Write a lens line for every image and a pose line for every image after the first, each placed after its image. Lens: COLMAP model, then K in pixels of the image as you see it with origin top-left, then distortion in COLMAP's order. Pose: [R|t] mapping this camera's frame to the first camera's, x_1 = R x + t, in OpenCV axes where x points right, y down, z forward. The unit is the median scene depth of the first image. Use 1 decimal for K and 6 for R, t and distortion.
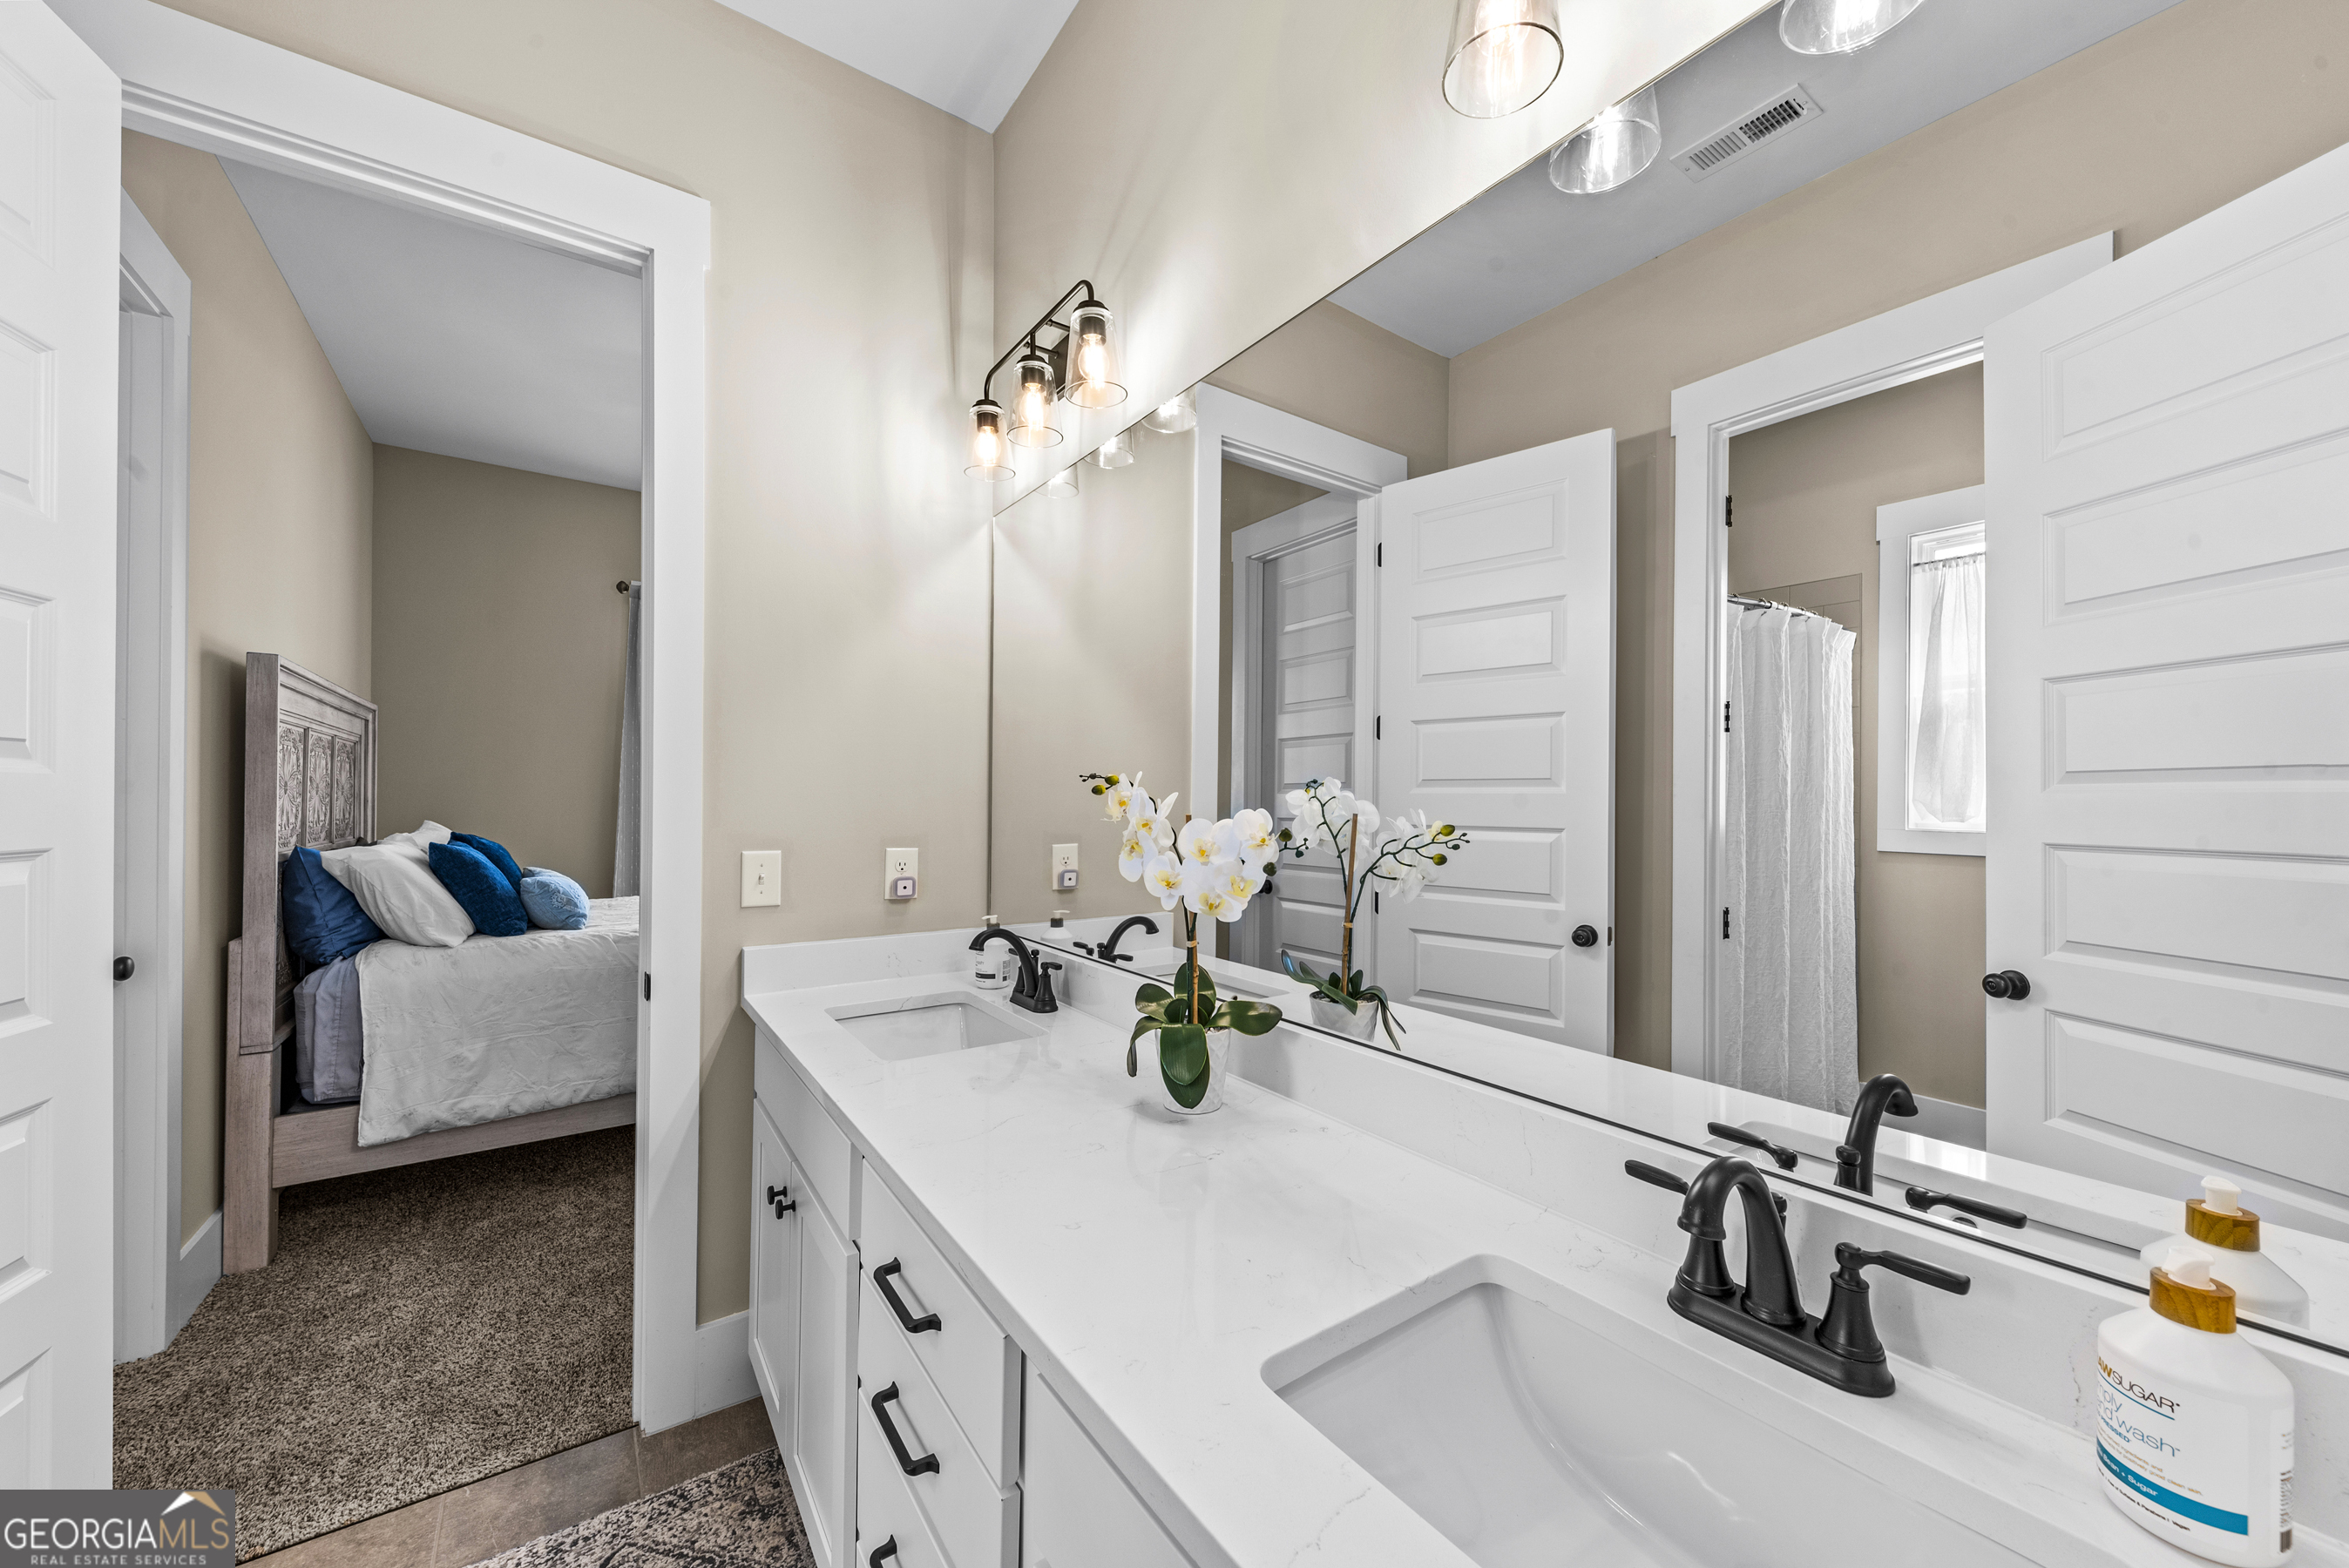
lens RADIAL K [[857.6, 0, 1165.6], [0, 857.6, 793.3], [0, 0, 1]] dist [0.002761, 0.000049]
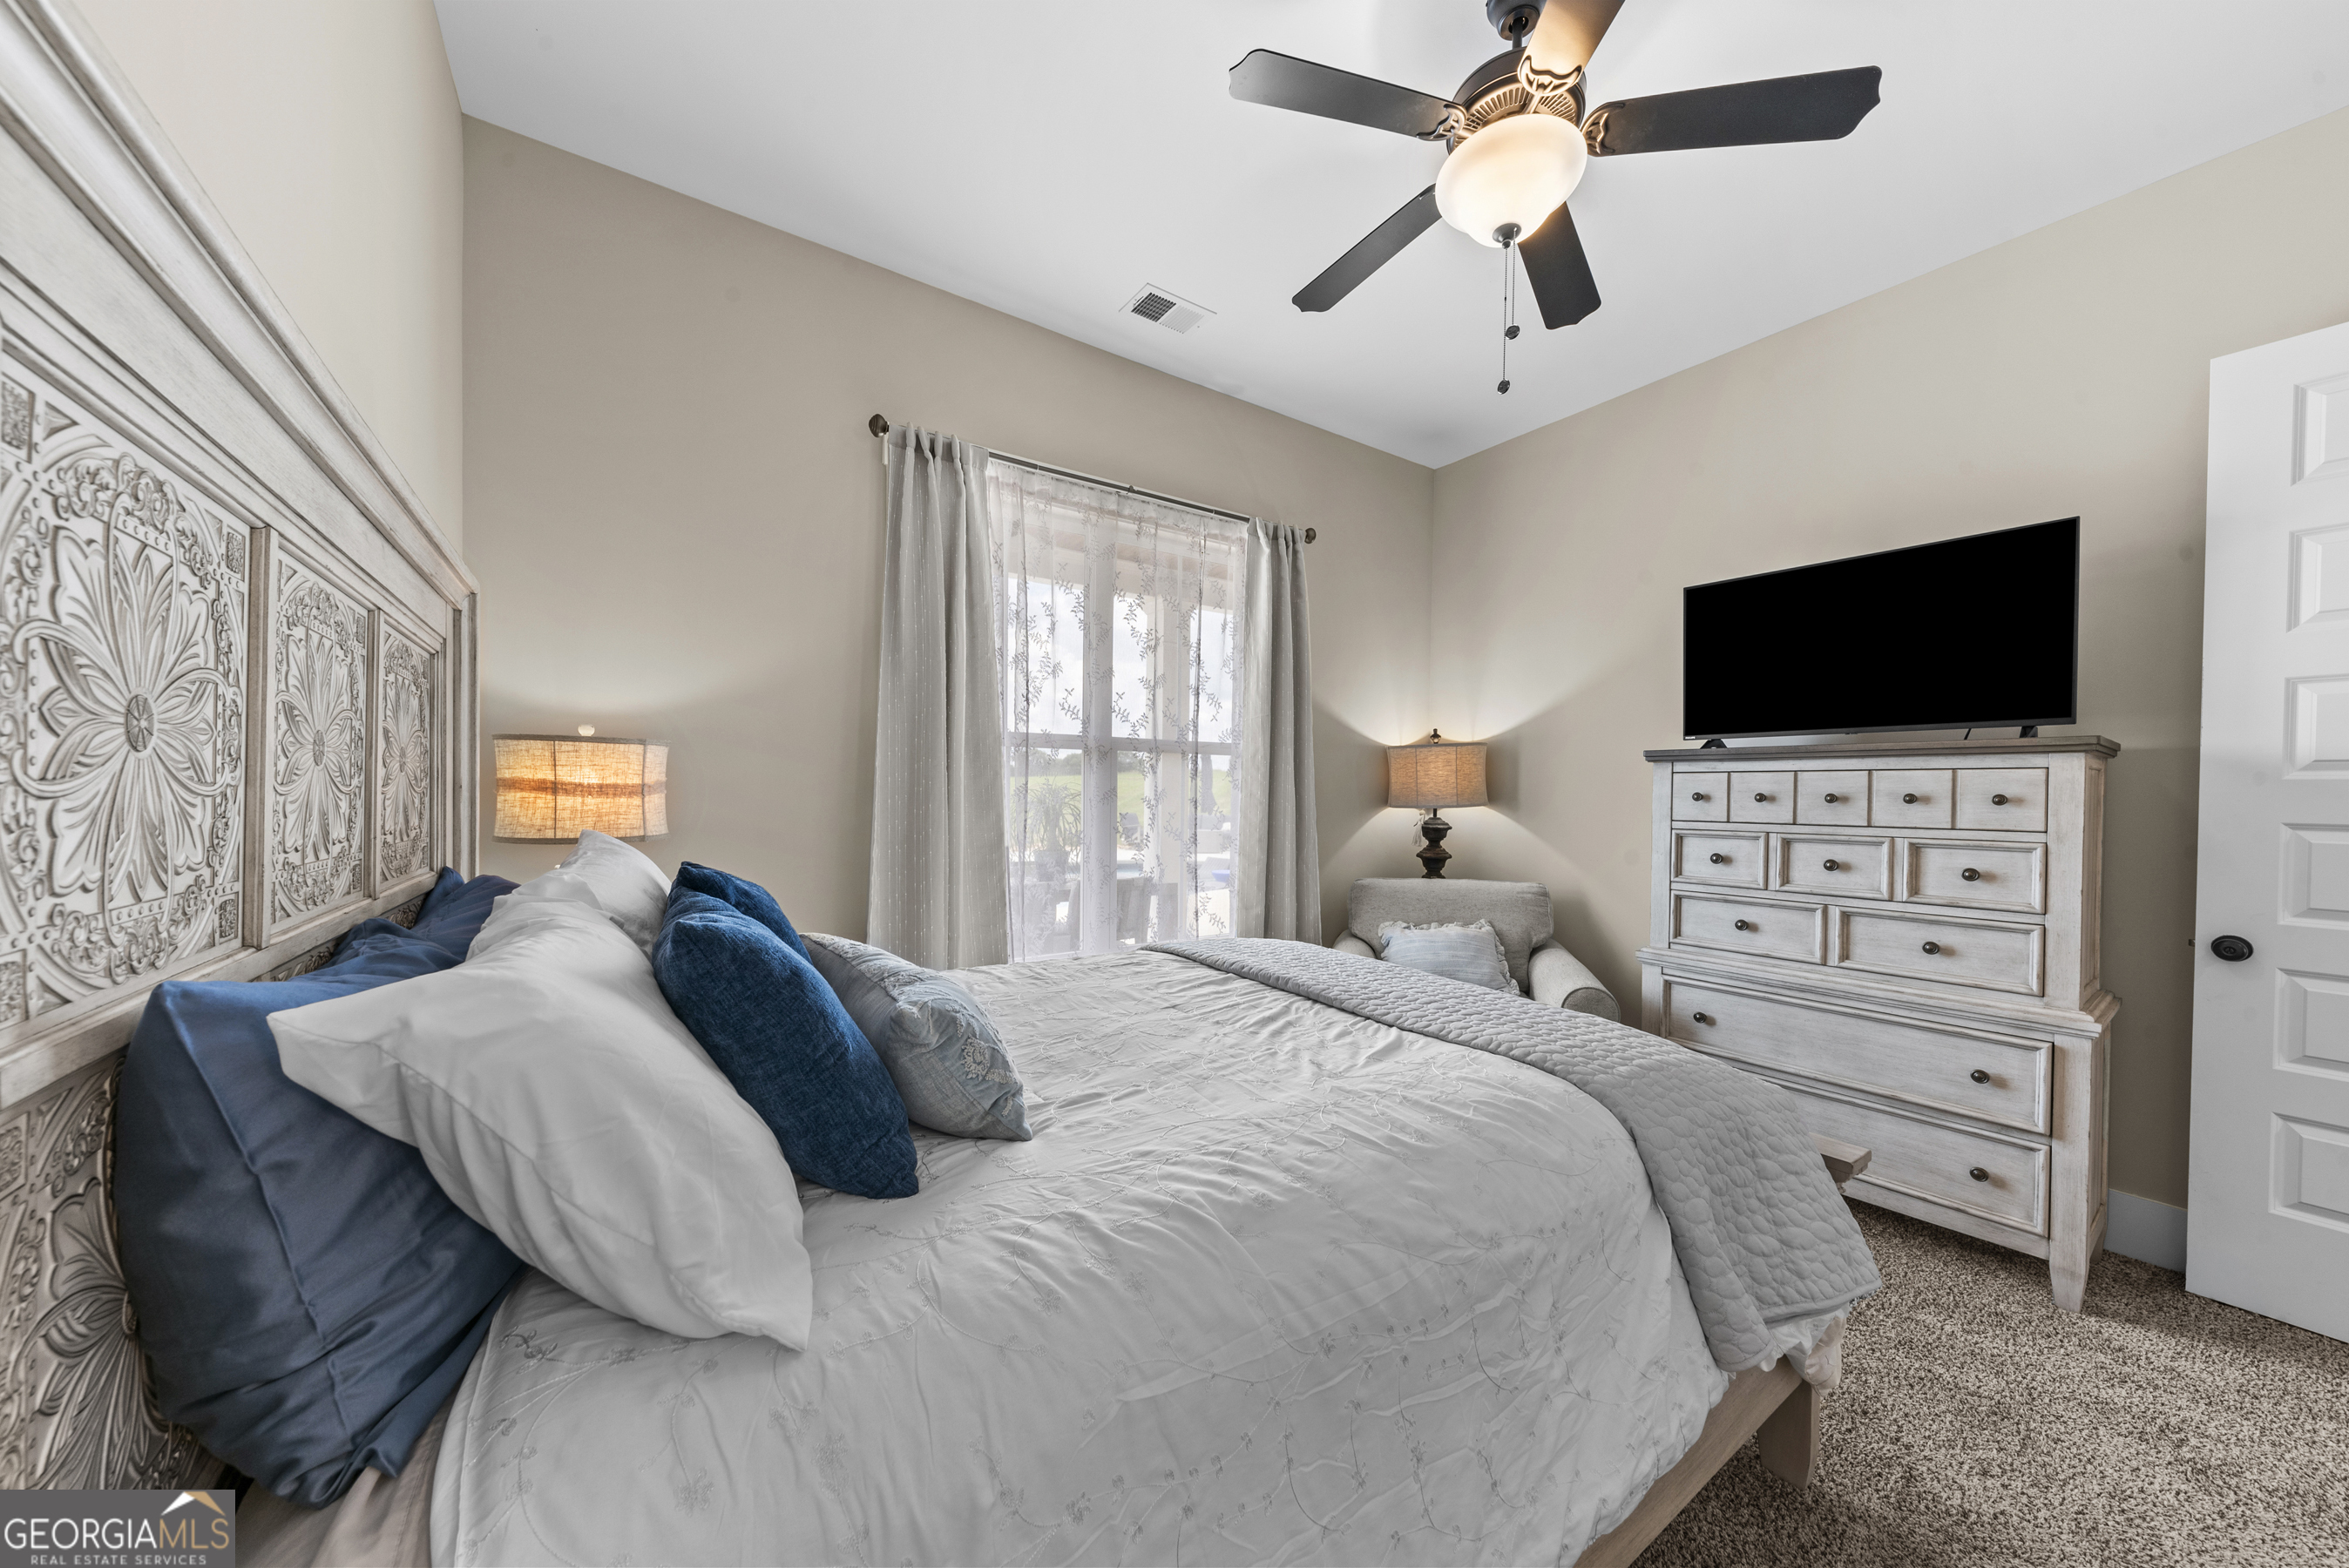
lens RADIAL K [[824.4, 0, 1165.6], [0, 824.4, 788.2], [0, 0, 1]] dist [-0.000562, -0.000114]
pose [[0.999452, -0.004138, -0.032851, -0.725303], [0.004410, 0.999956, 0.008219, 0.010818], [0.032815, -0.008360, 0.999426, 0.773820]]
